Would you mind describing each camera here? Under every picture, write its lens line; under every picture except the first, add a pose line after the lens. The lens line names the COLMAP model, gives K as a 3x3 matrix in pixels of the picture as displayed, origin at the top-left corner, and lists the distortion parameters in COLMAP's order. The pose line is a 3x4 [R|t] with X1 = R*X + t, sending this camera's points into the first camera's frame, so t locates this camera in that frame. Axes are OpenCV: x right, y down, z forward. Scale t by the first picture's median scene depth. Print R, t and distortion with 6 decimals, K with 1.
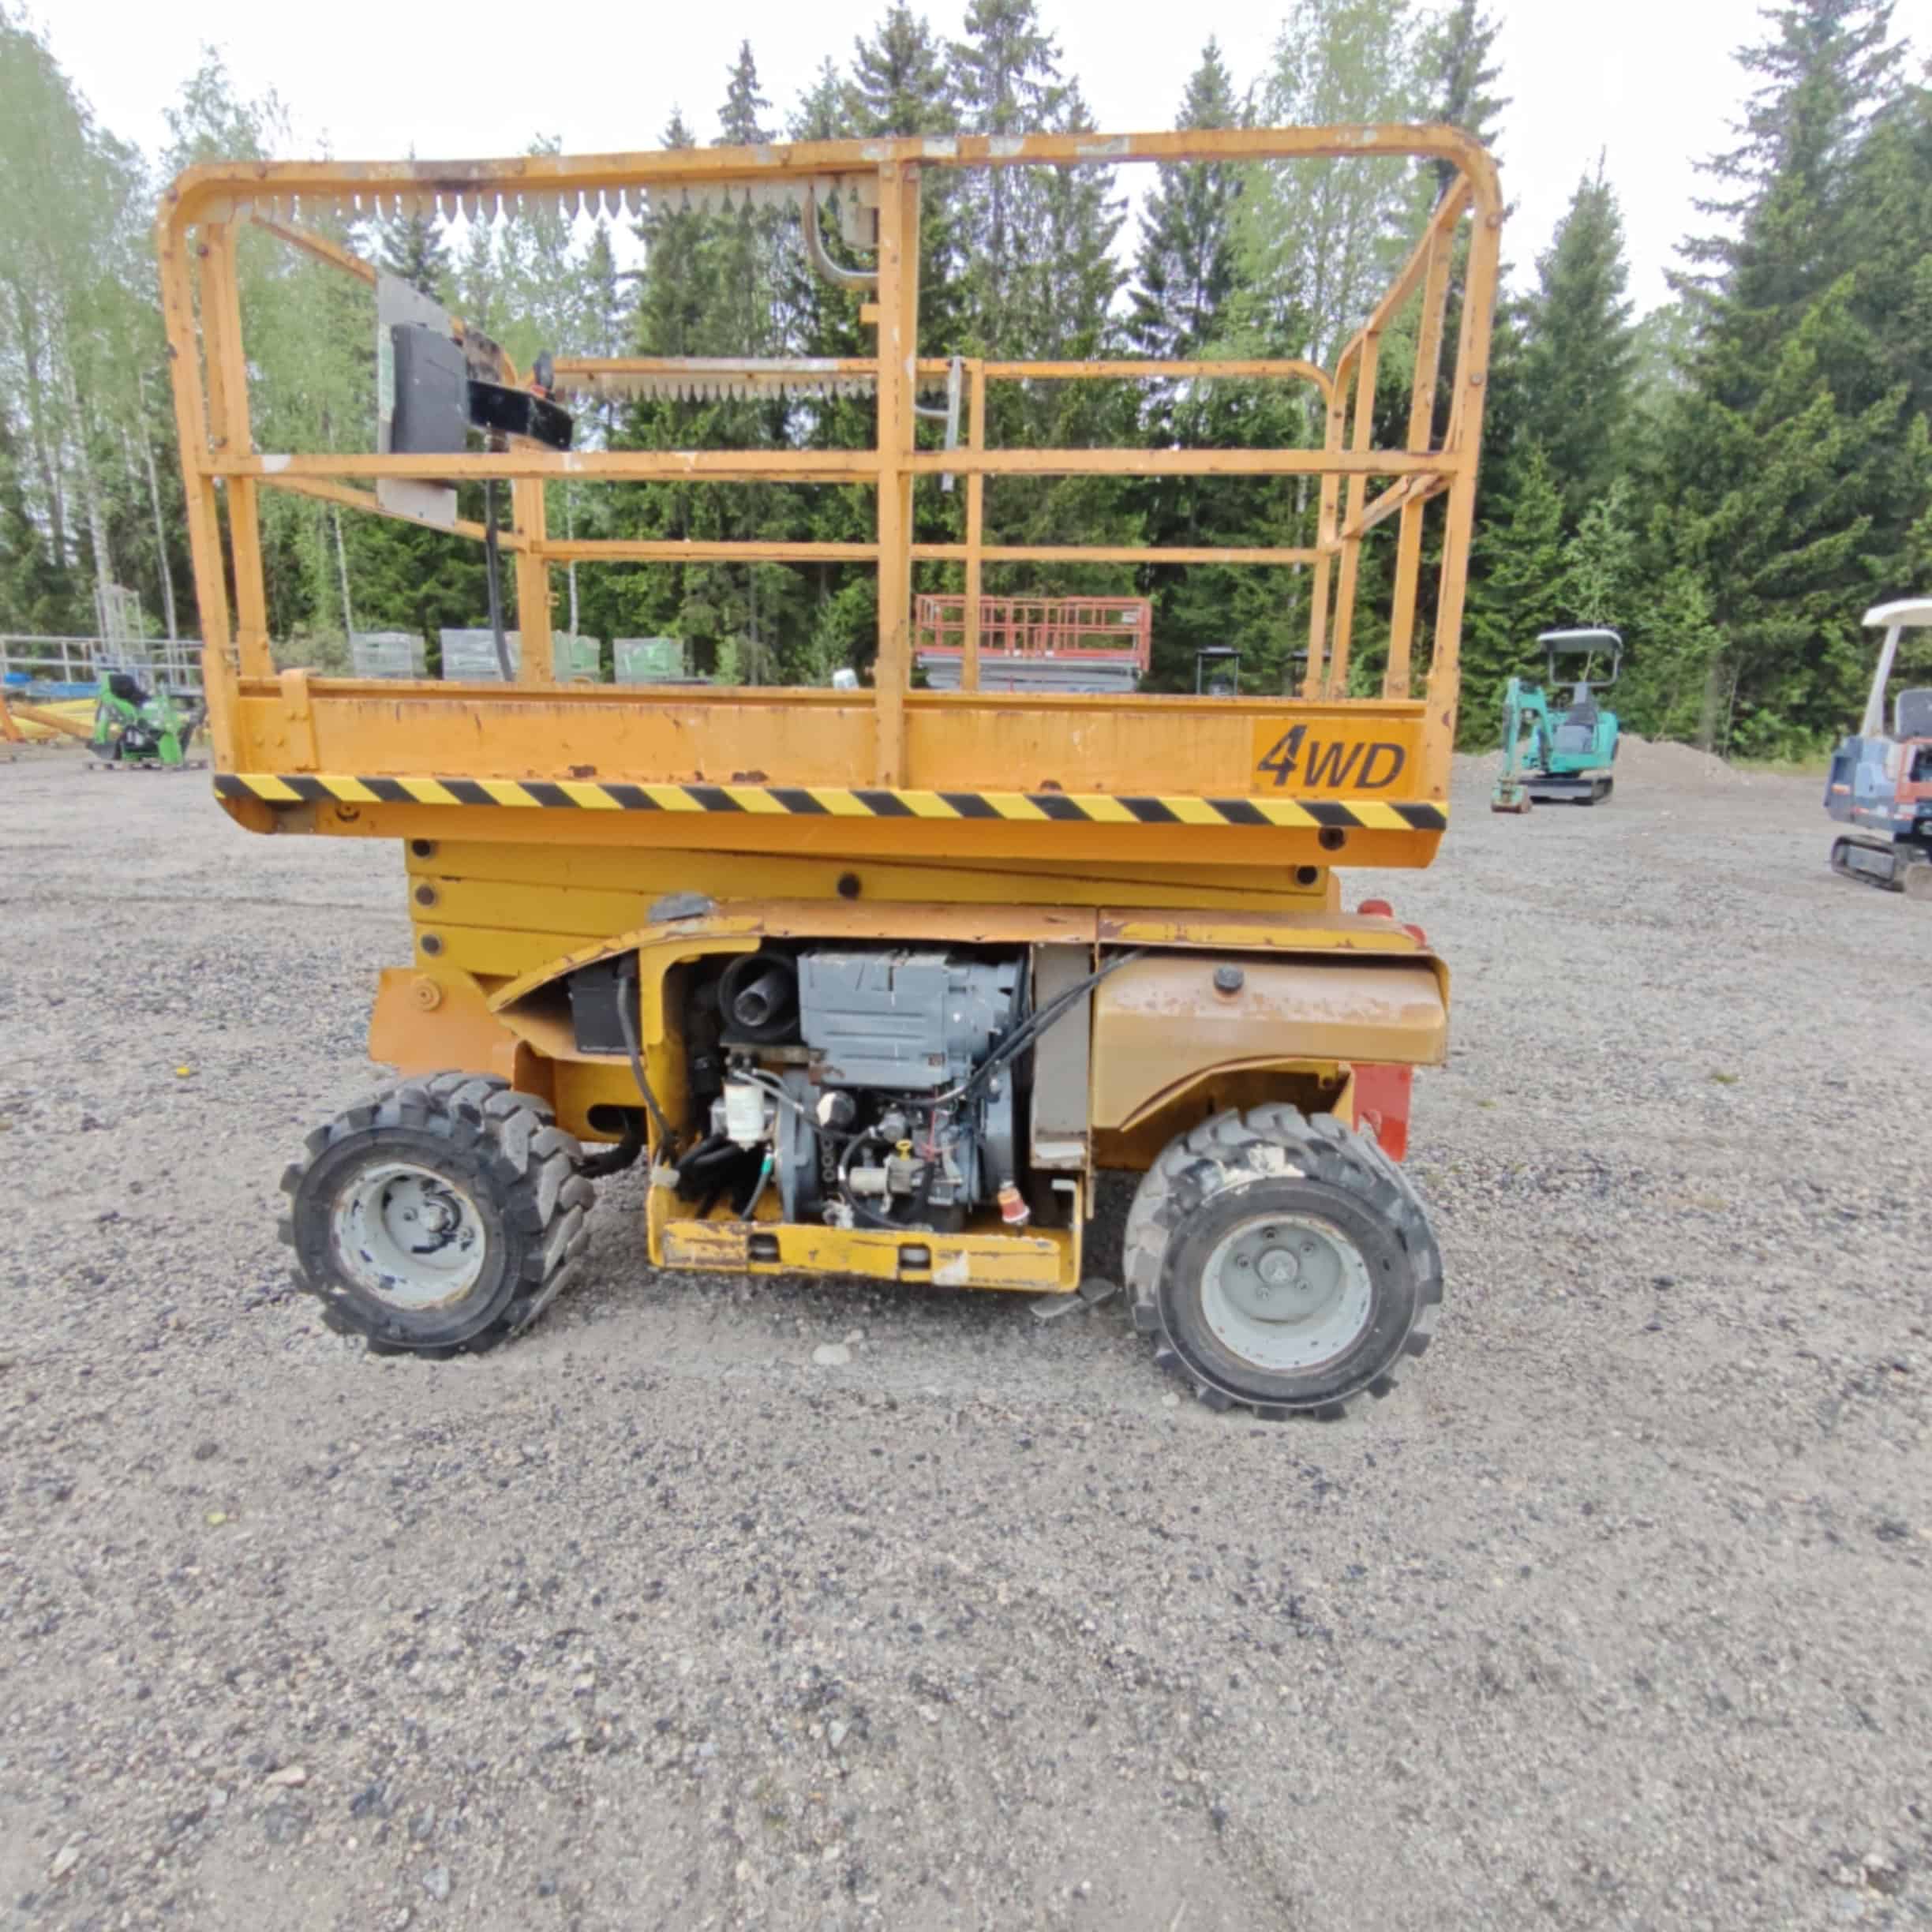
lens RADIAL K [[1215.2, 0, 991.5], [0, 1215.2, 959.4], [0, 0, 1]] dist [0.005664, -0.000978]
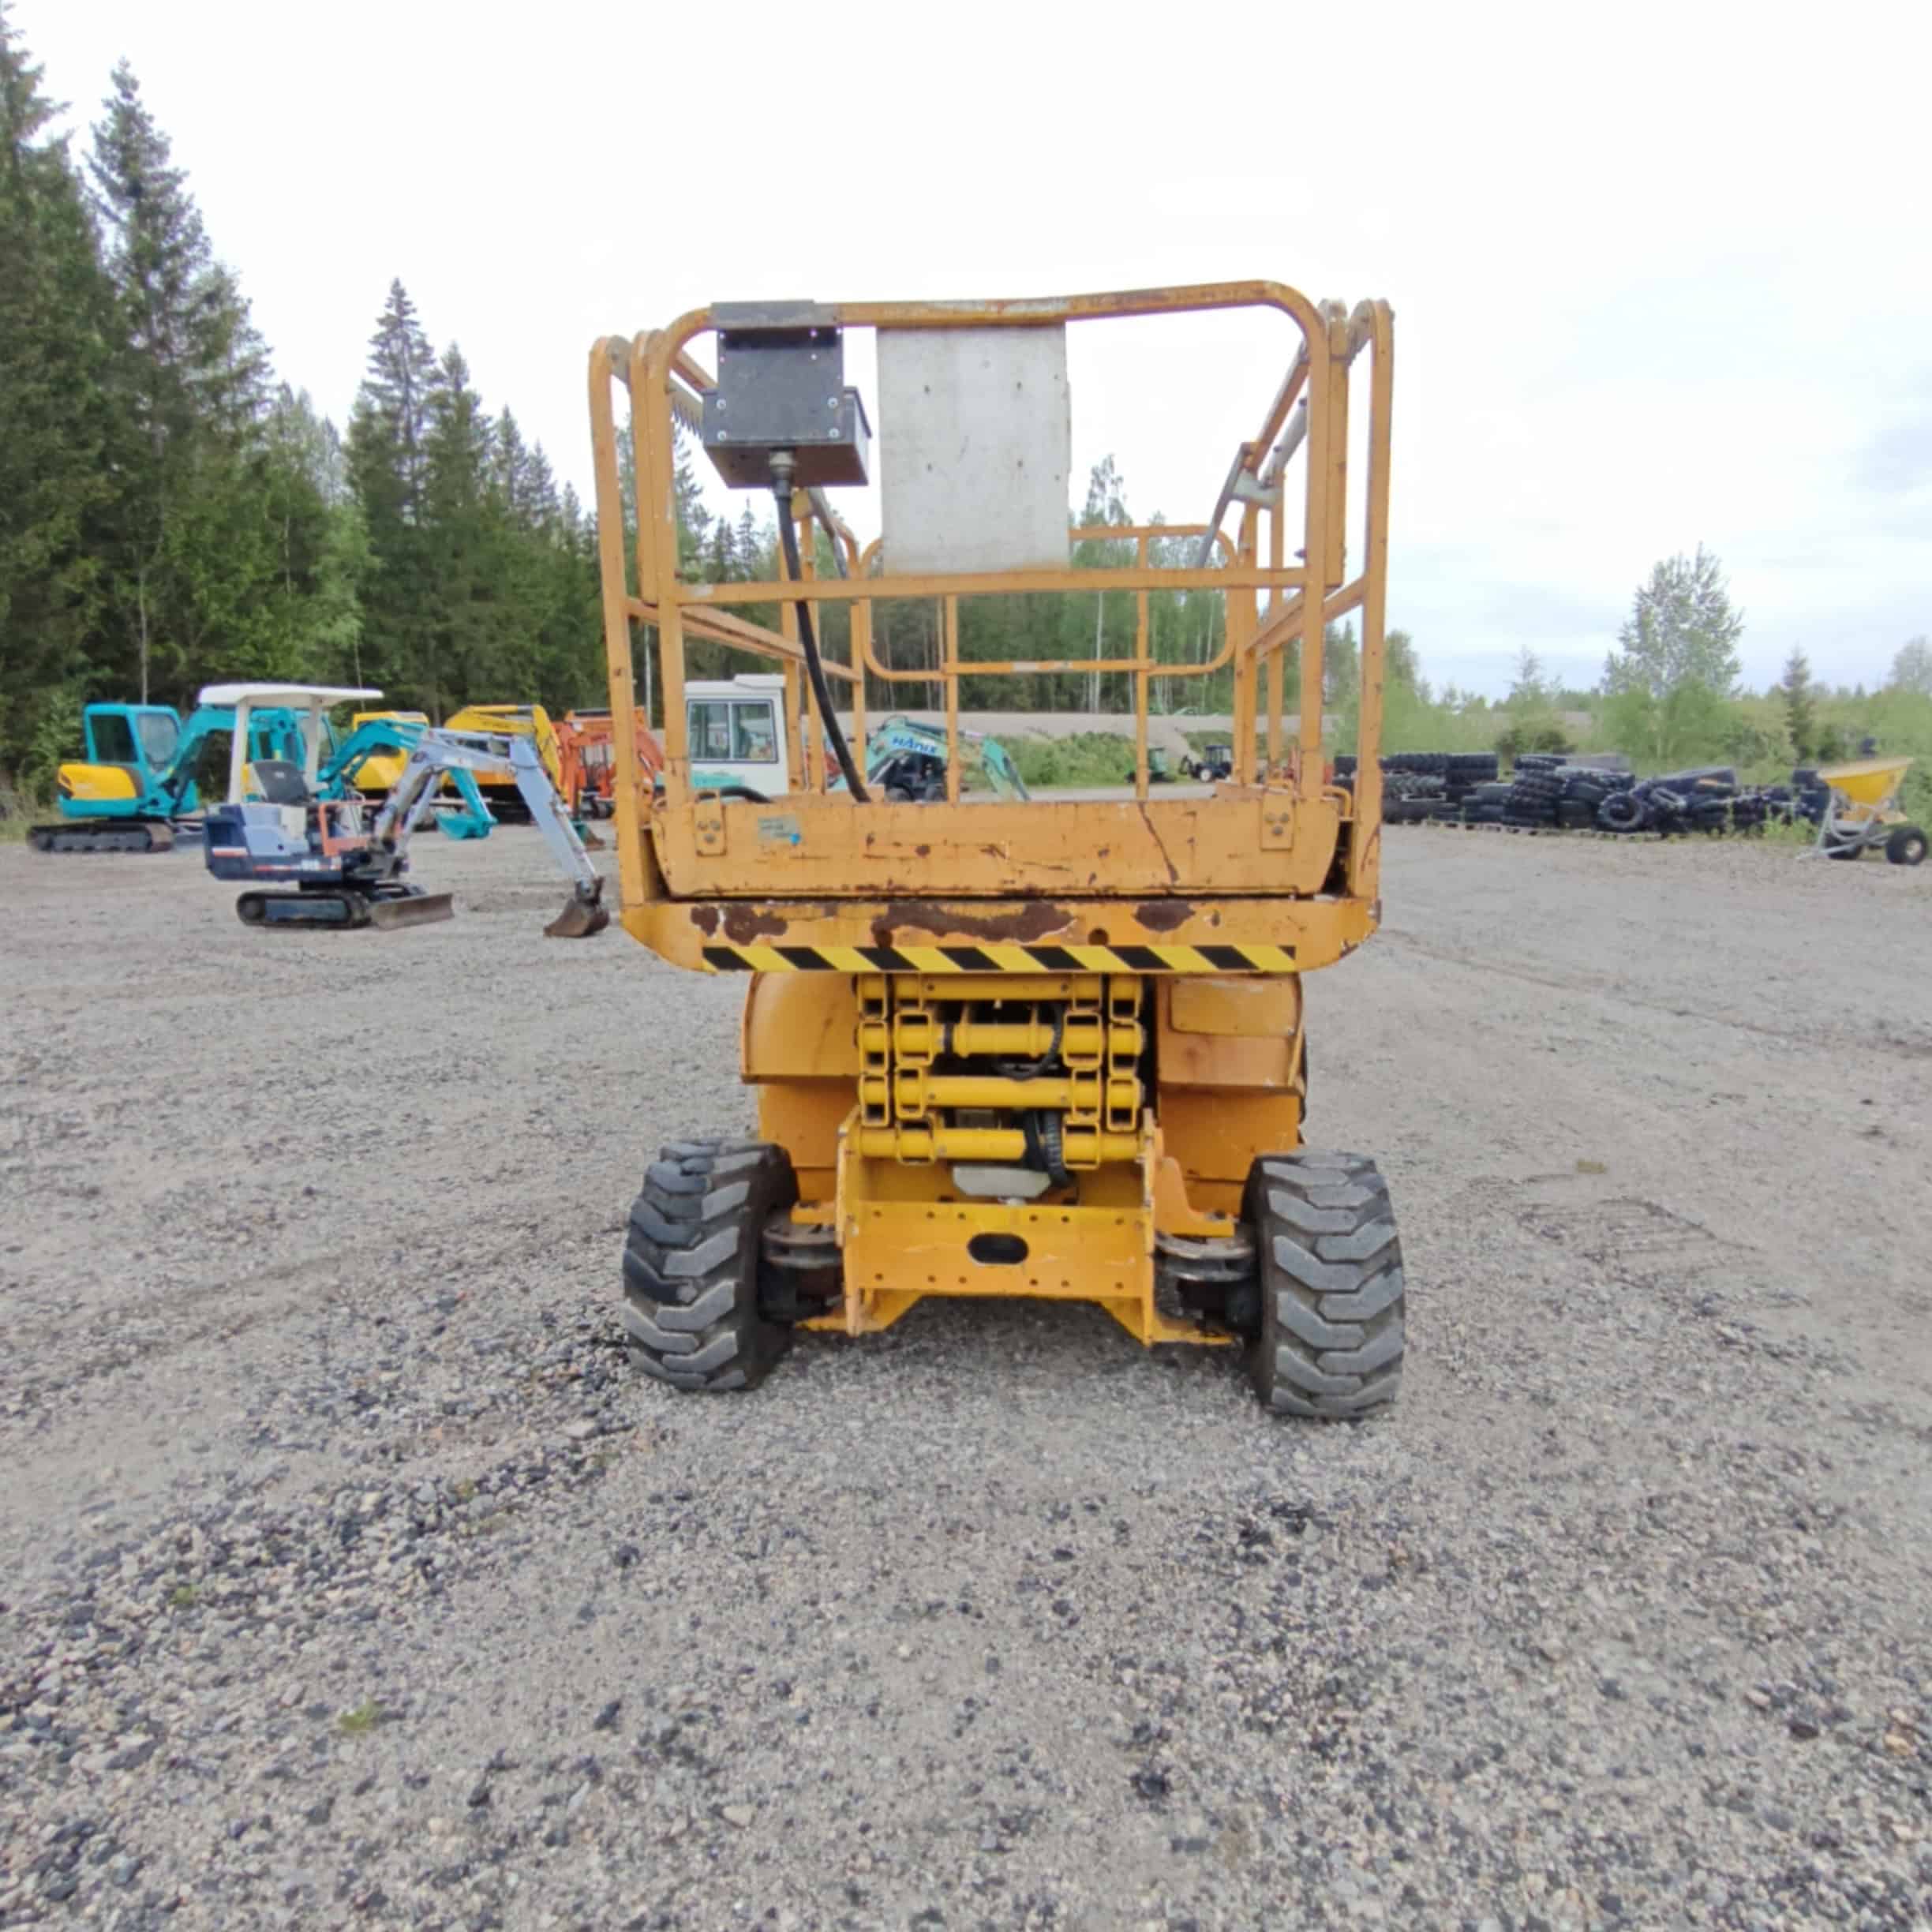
lens RADIAL K [[1224.1, 0, 976.3], [0, 1224.1, 967.9], [0, 0, 1]] dist [0.004611, -0.000029]
pose [[0.009635, -0.183629, 0.982948, -1.147295], [0.224321, 0.958337, 0.176833, -0.246688], [-0.974468, 0.218792, 0.050425, 0.921909]]
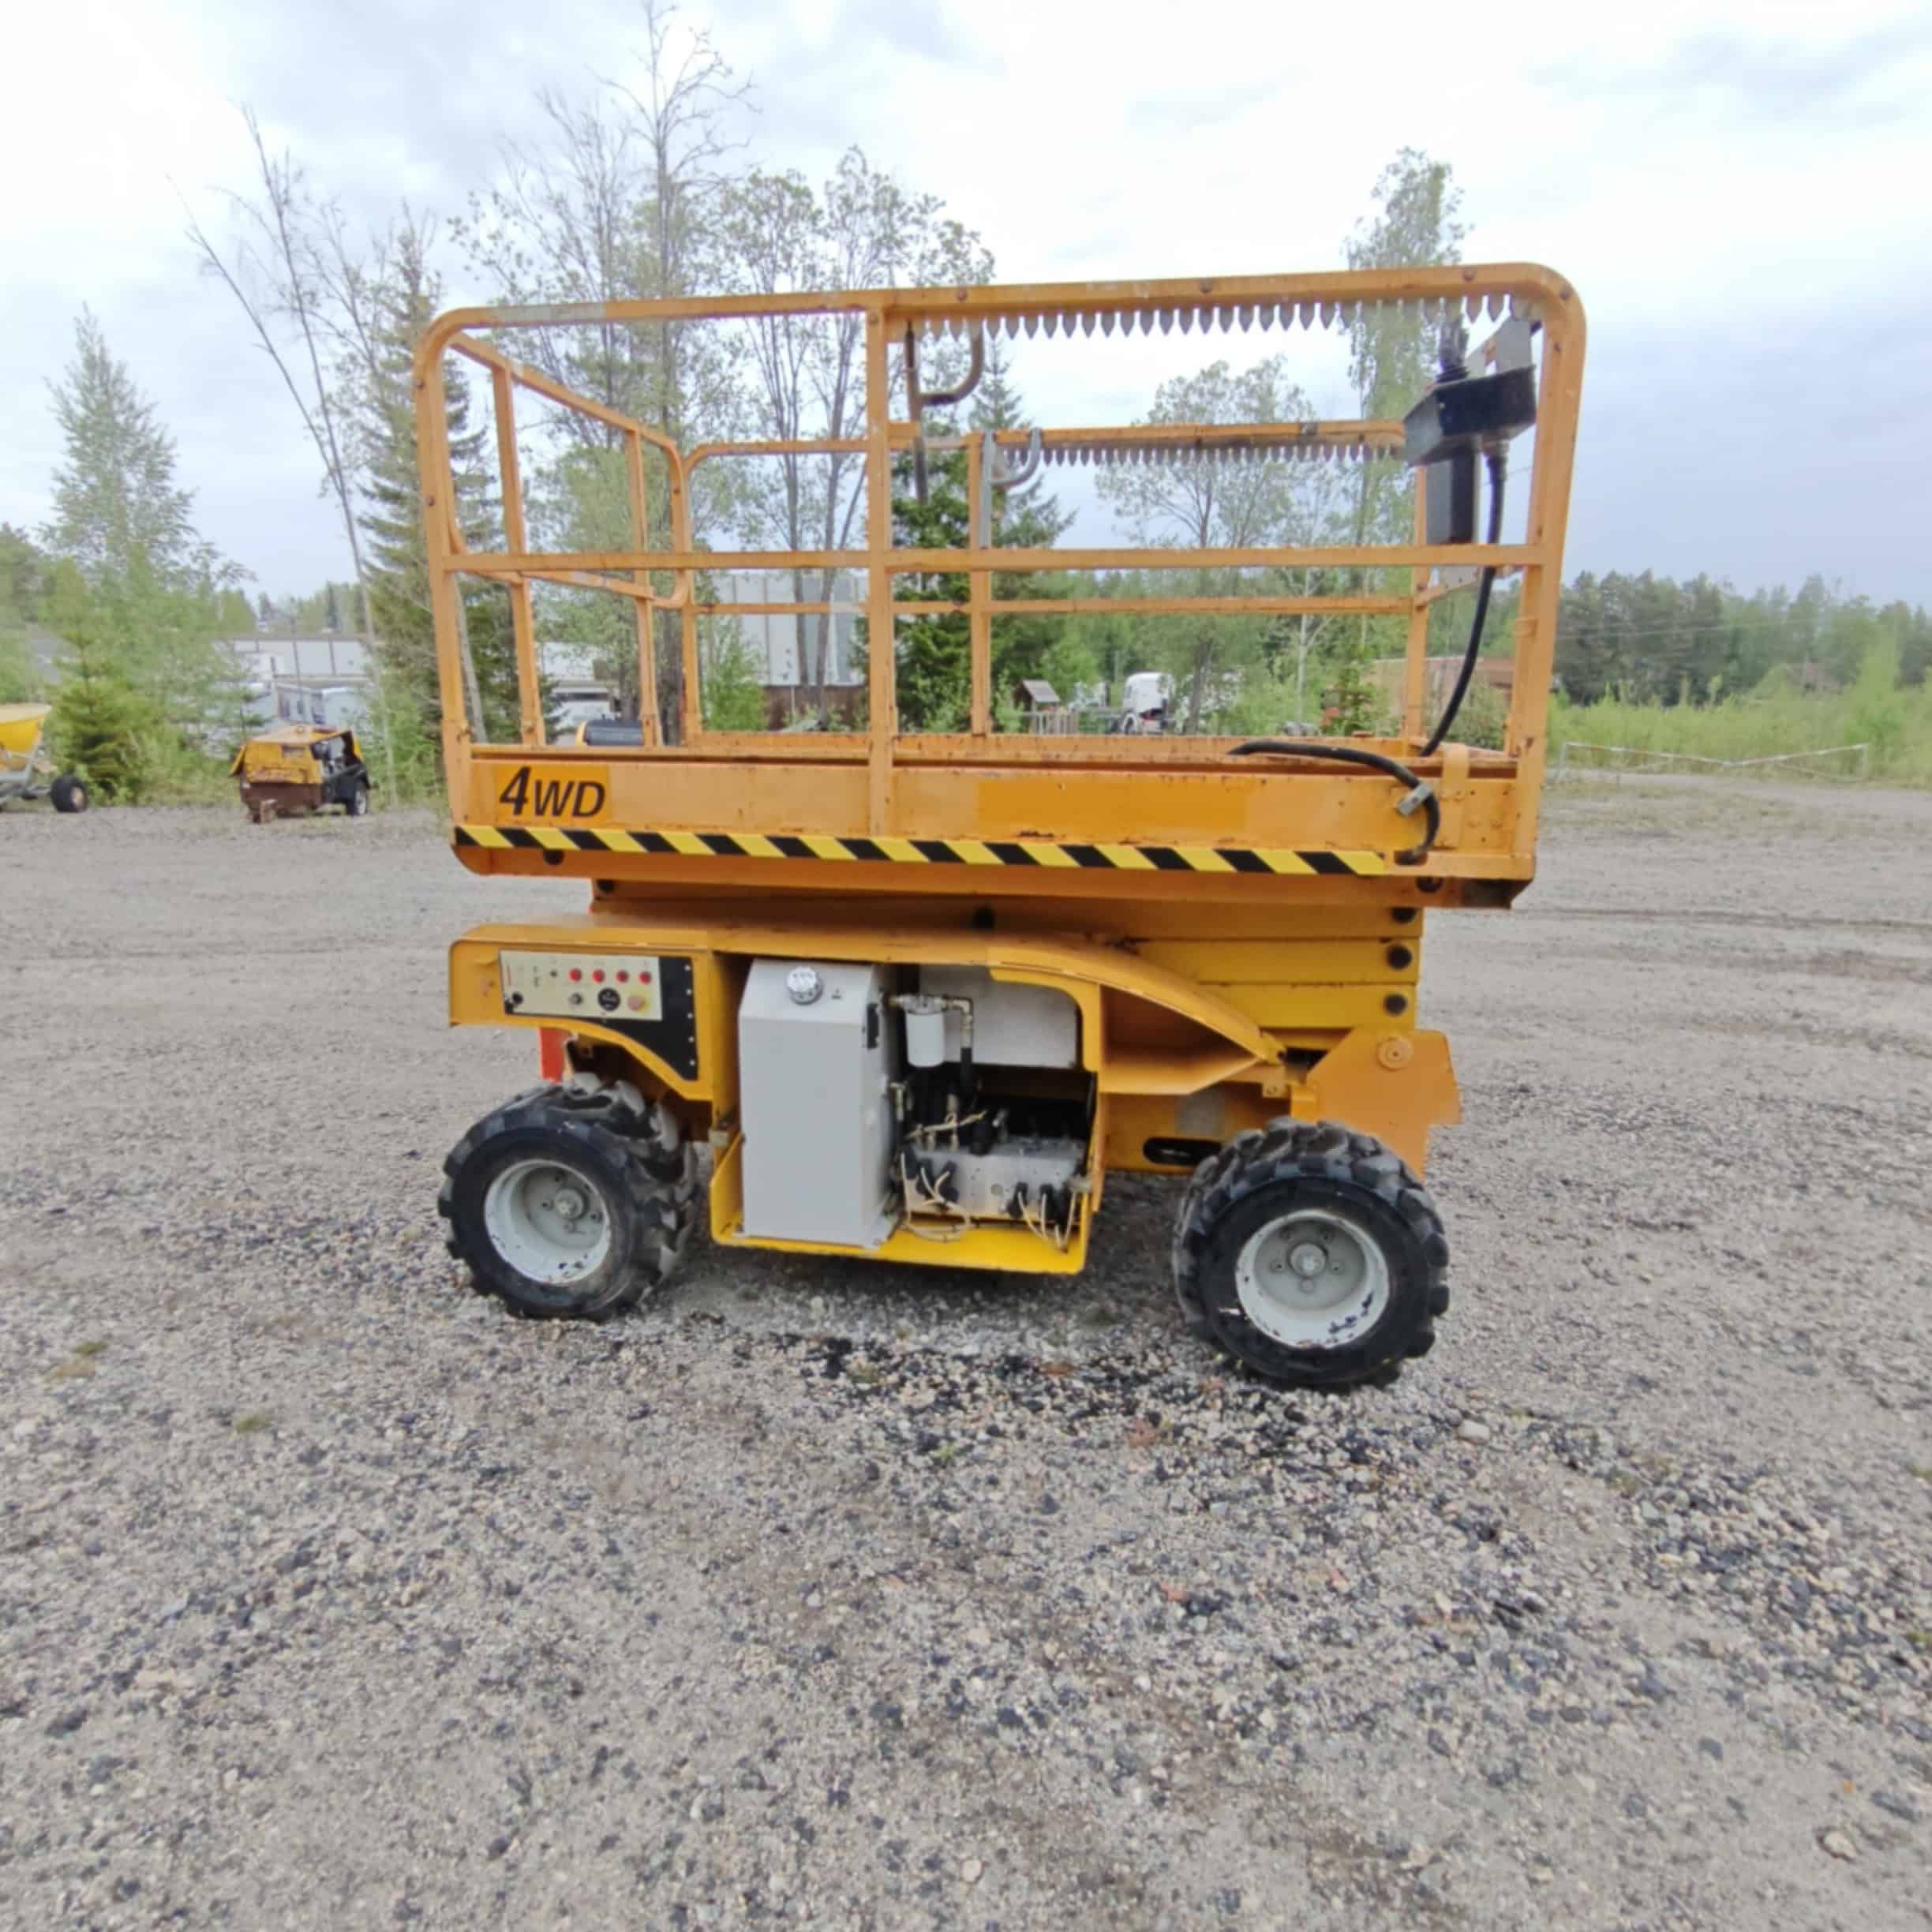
lens RADIAL K [[1224.1, 0, 976.3], [0, 1224.1, 967.9], [0, 0, 1]] dist [0.004611, -0.000029]
pose [[-0.996997, -0.038436, 0.067226, -0.138704], [-0.006889, 0.908705, 0.417383, -0.446406], [-0.077131, 0.415666, -0.906241, 1.879779]]
